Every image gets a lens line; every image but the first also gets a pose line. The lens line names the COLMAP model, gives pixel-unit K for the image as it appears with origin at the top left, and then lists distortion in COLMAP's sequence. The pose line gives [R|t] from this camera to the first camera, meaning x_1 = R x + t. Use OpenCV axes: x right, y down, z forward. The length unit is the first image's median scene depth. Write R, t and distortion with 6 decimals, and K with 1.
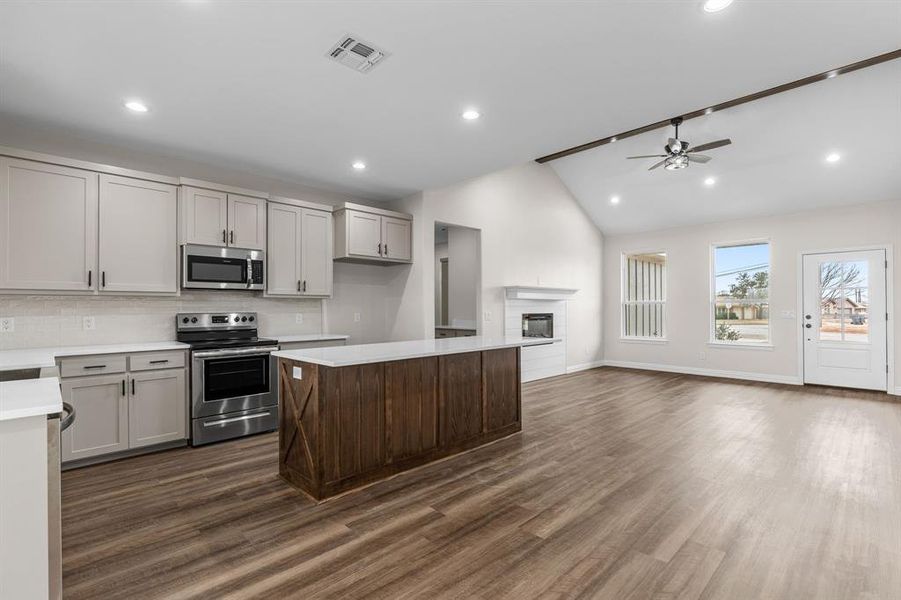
lens RADIAL K [[417.1, 0, 453.0], [0, 417.1, 305.8], [0, 0, 1]] dist [-0.004377, 0.000222]
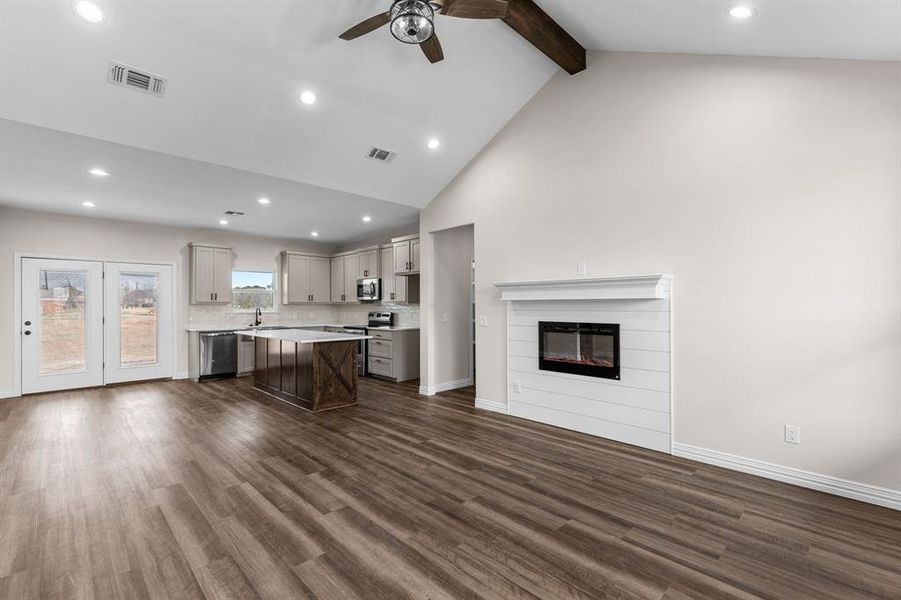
lens RADIAL K [[402.5, 0, 455.6], [0, 402.5, 303.1], [0, 0, 1]] dist [0.002272, 0.000026]
pose [[0.002751, -0.002350, -0.999993, 0.869293], [0.007298, 0.999971, -0.002330, -0.011005], [0.999970, -0.007292, 0.002768, 0.904330]]
